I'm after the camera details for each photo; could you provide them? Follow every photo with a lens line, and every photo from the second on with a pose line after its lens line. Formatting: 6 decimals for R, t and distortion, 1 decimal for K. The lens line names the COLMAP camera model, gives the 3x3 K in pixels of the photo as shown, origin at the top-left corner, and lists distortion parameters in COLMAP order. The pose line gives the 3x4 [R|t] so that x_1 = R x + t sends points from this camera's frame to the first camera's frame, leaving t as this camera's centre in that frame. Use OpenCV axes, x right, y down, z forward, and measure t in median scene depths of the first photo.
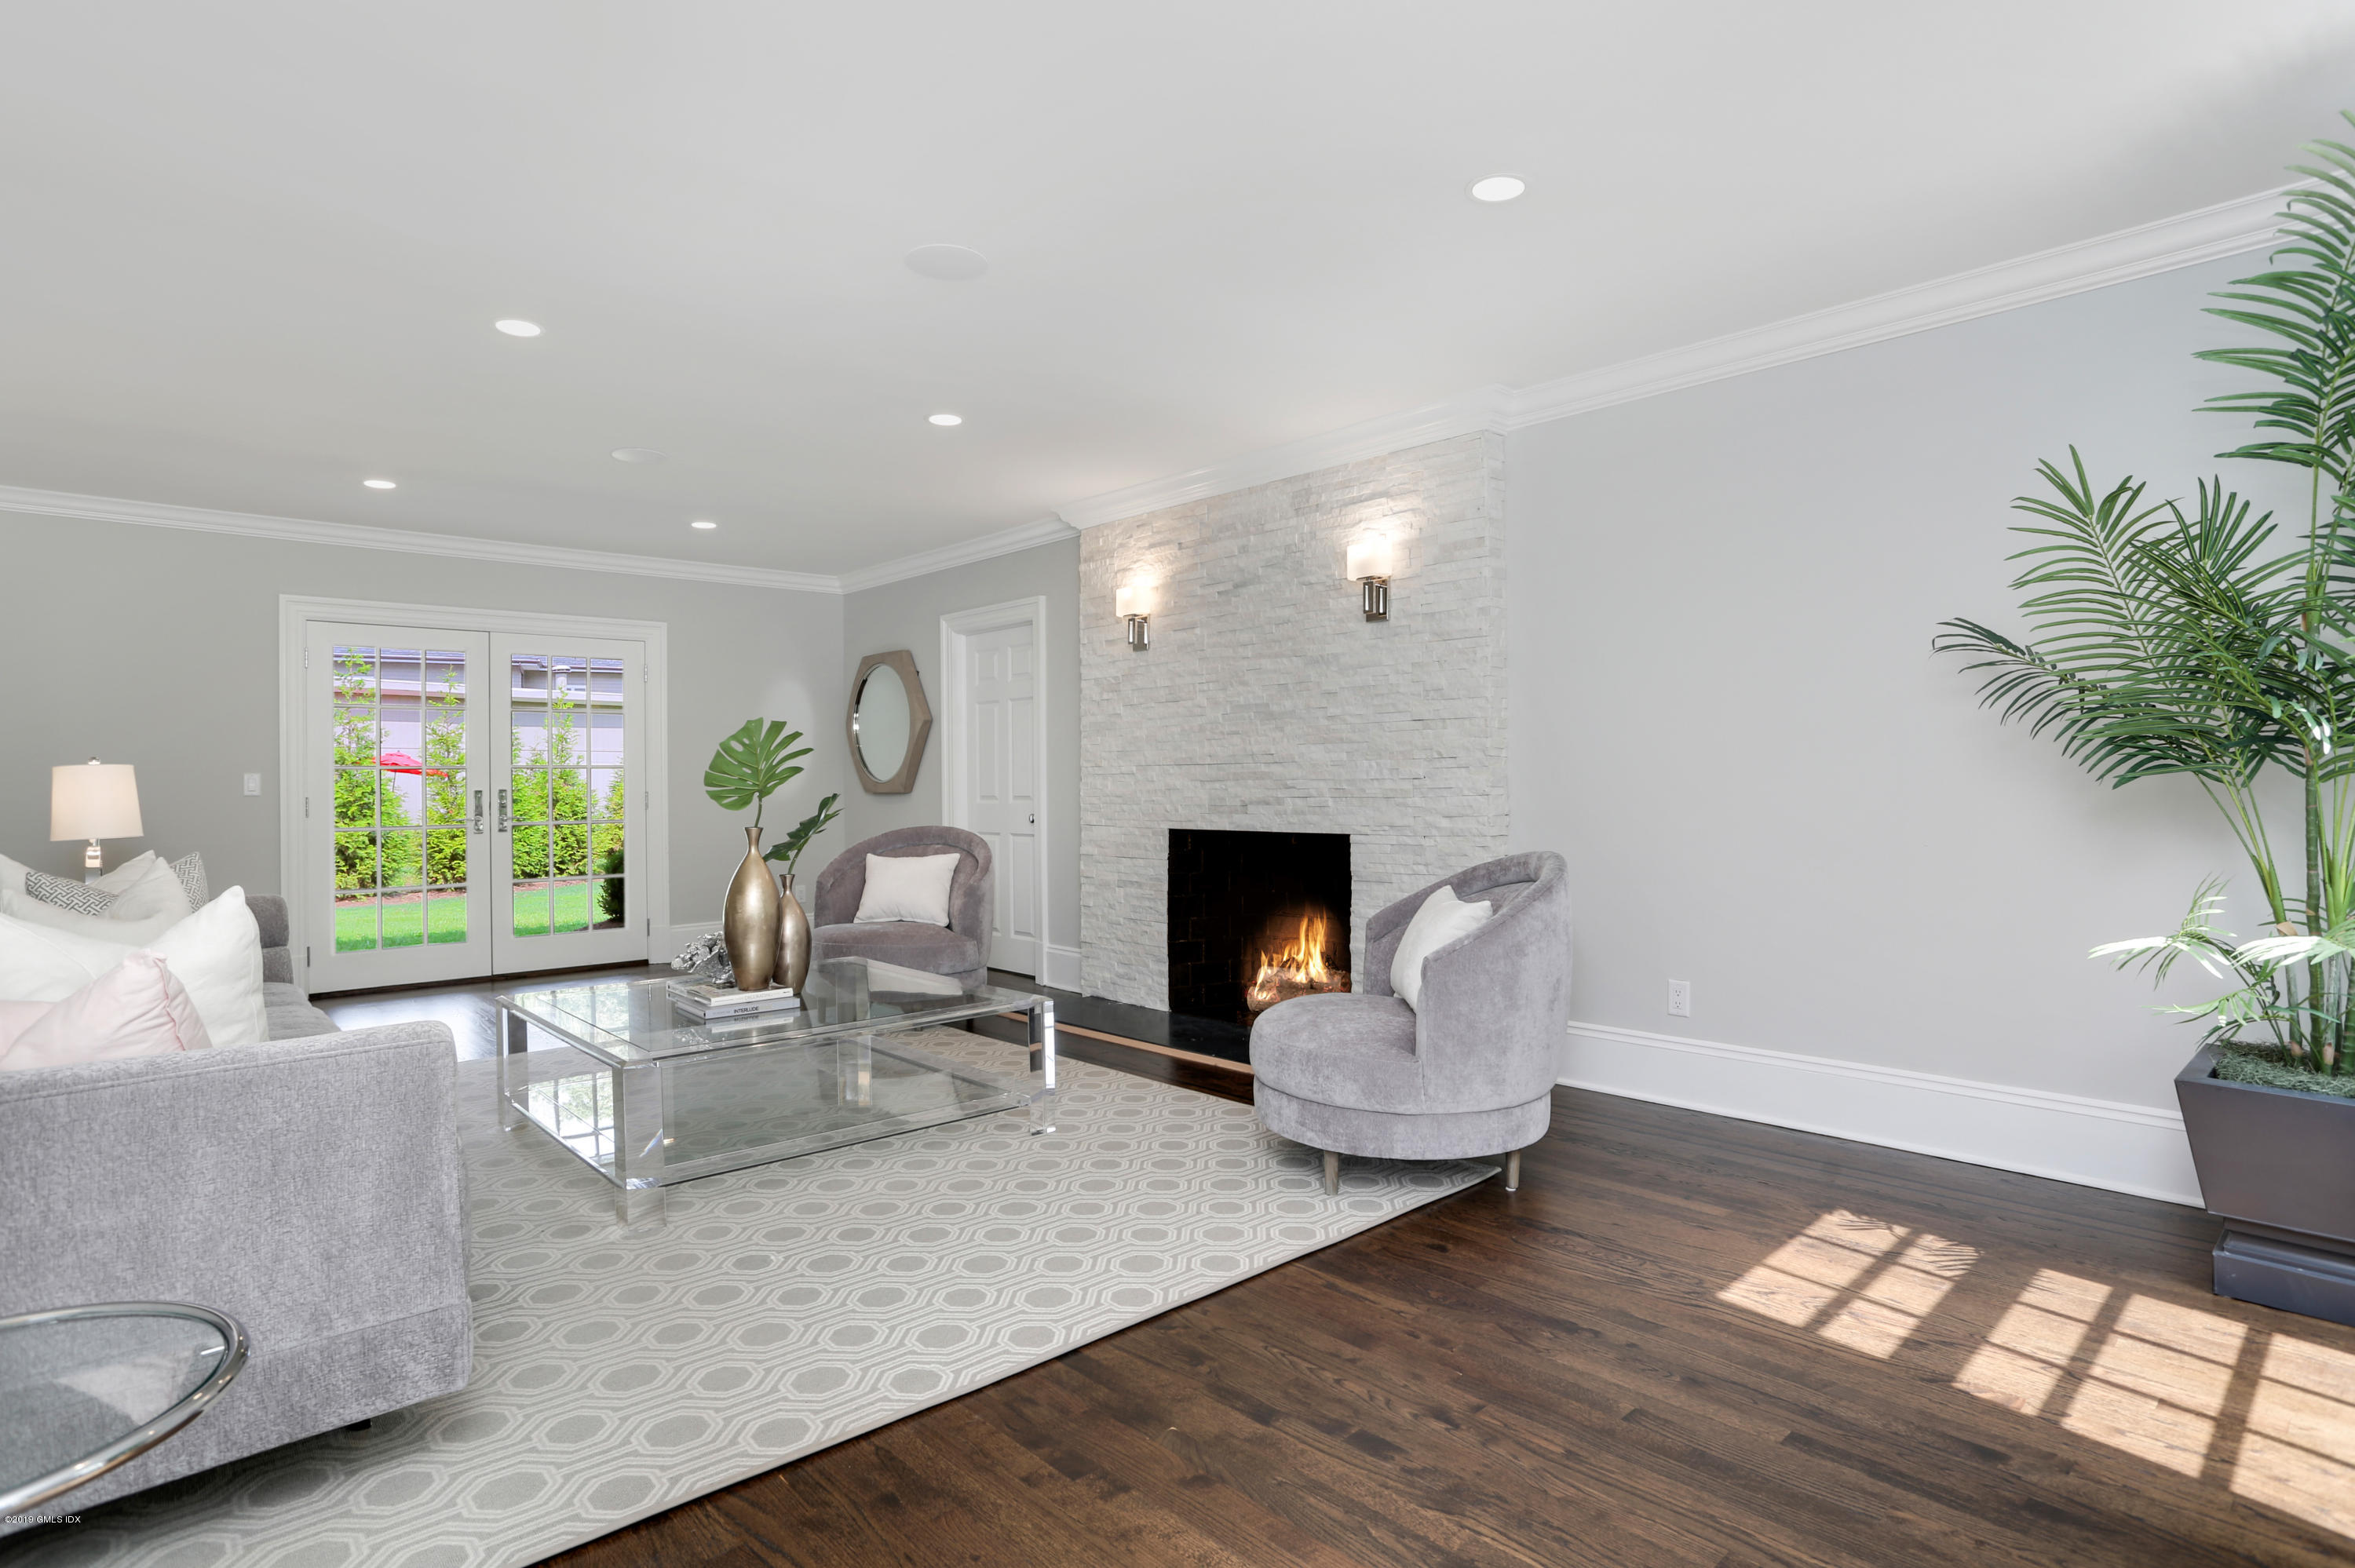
lens RADIAL K [[1249.0, 0, 1177.5], [0, 1249.0, 784.0], [0, 0, 1]] dist [-0.108488, 0.073061]
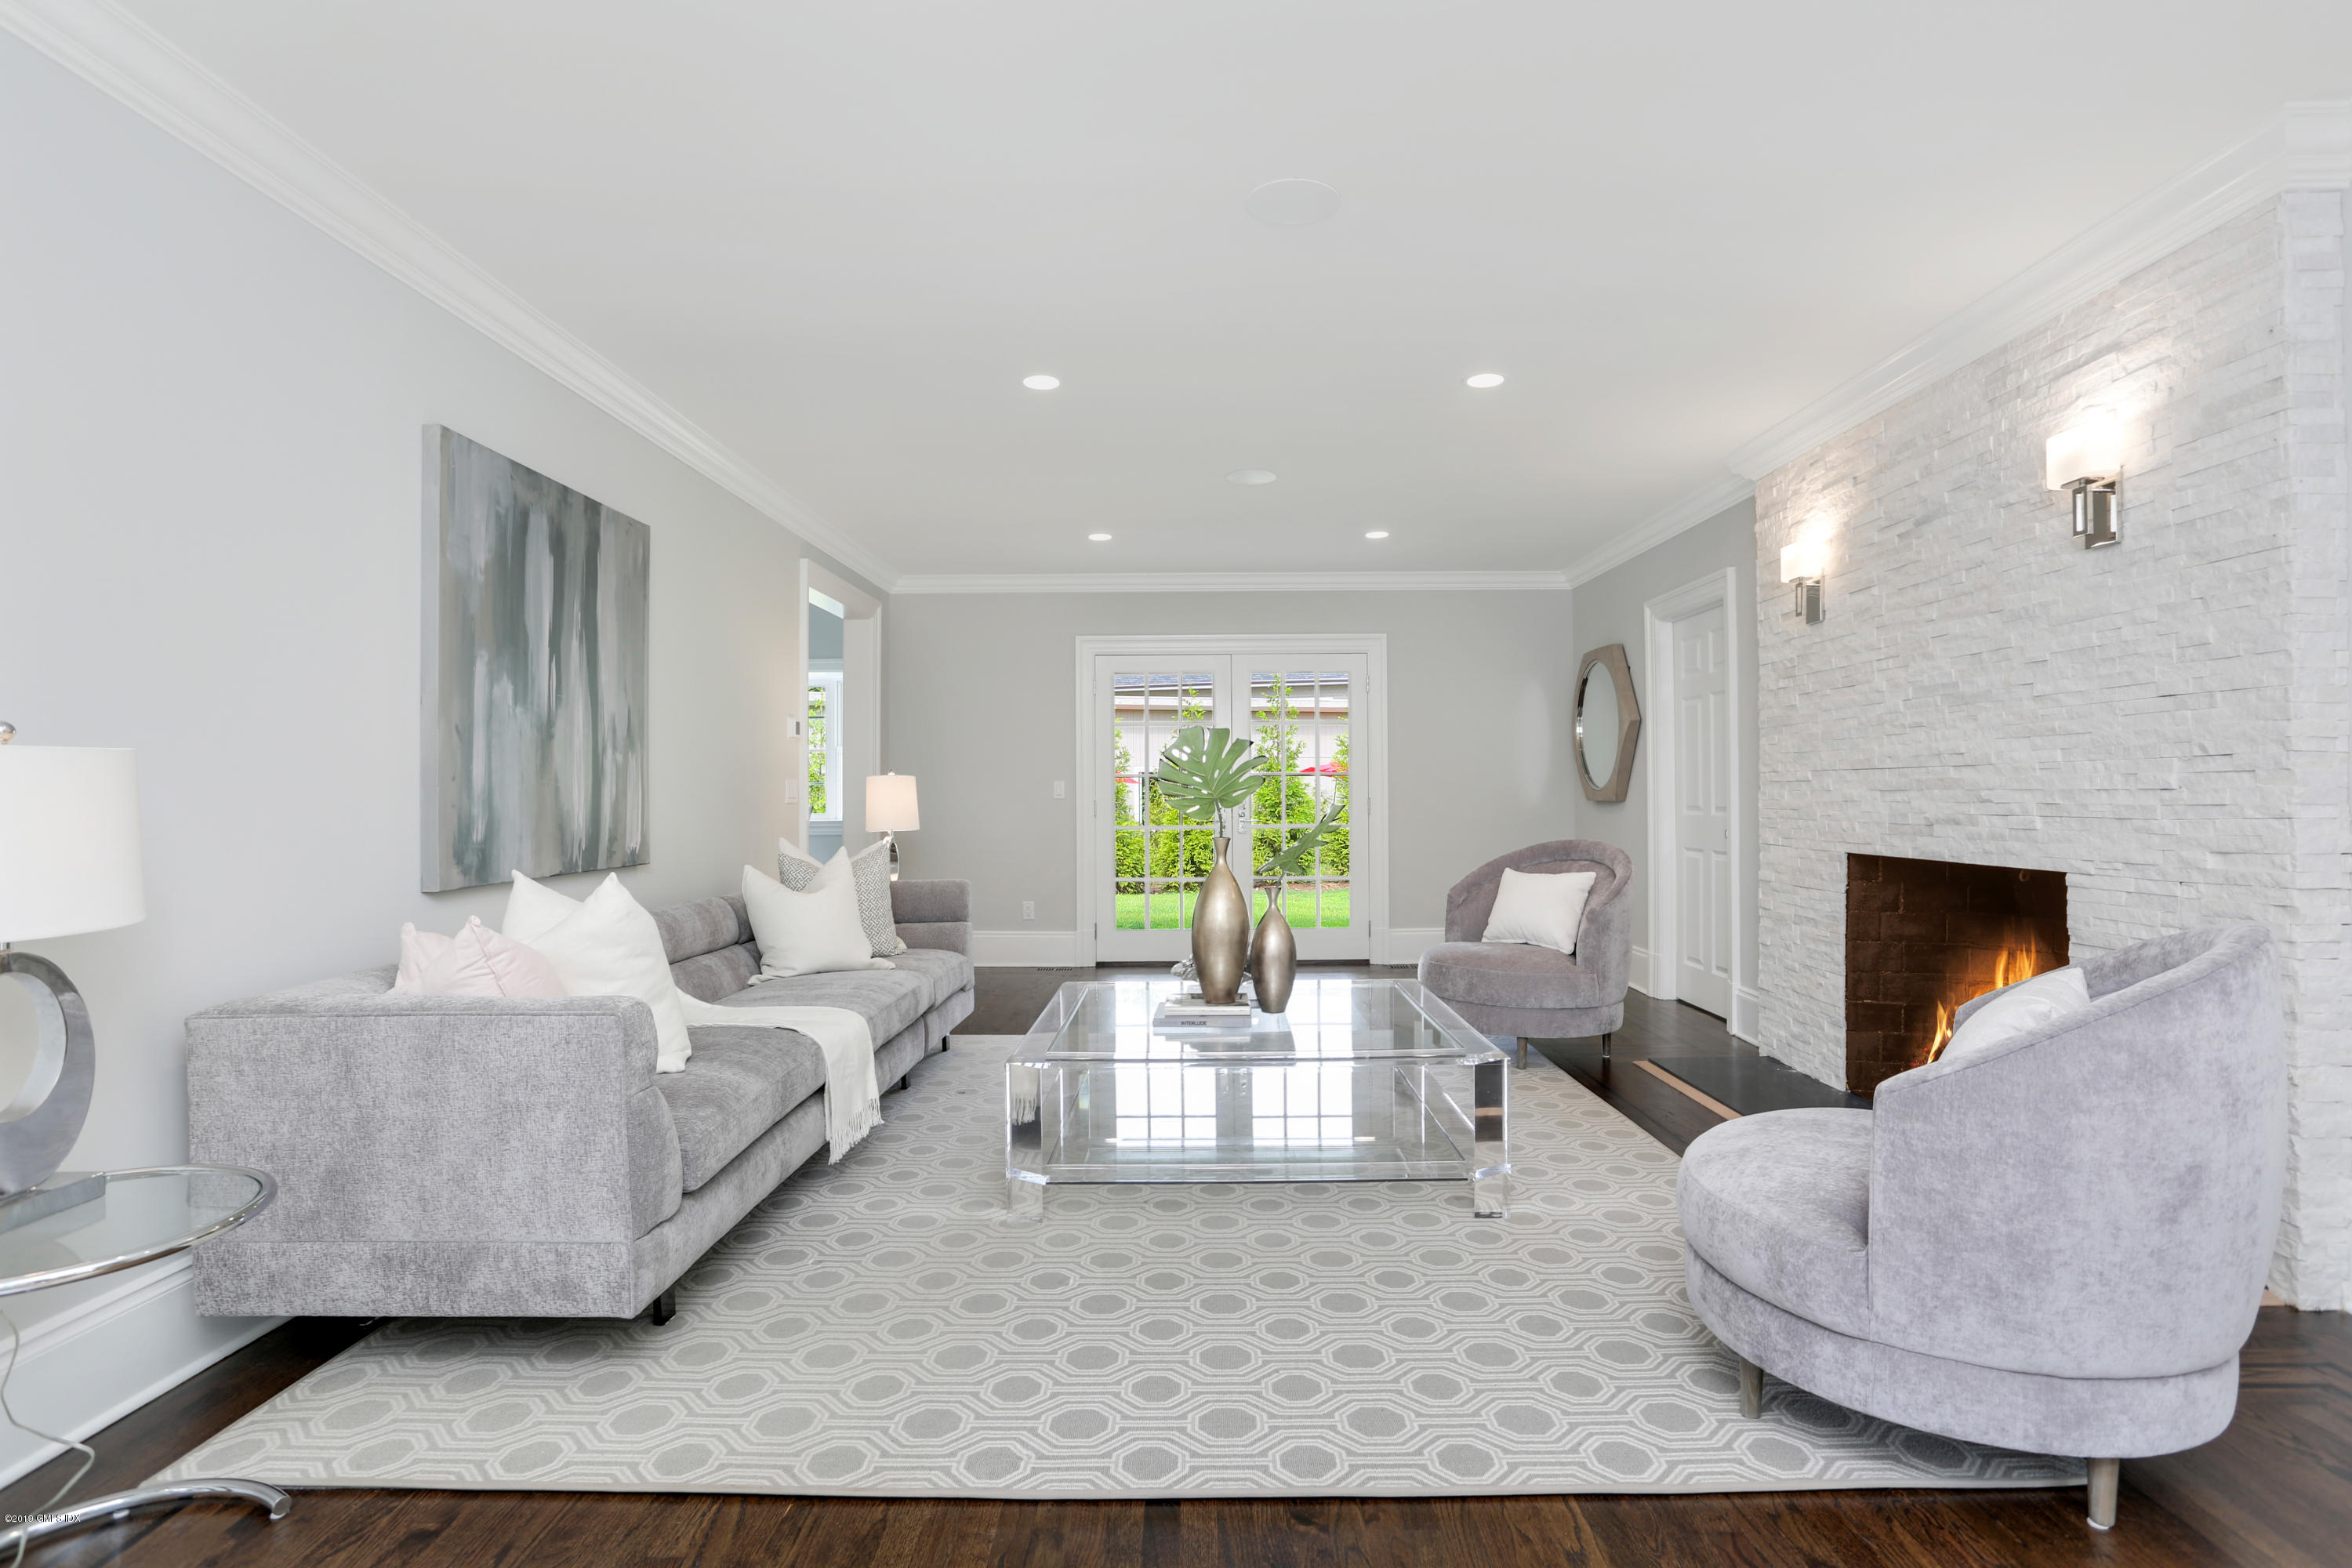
lens RADIAL K [[1208.5, 0, 1188.1], [0, 1208.5, 778.1], [0, 0, 1]] dist [-0.072885, 0.038435]
pose [[0.719357, -0.002624, -0.694636, 0.225515], [-0.003281, 0.999969, -0.007174, -0.003778], [0.694633, 0.007440, 0.719326, 0.214316]]
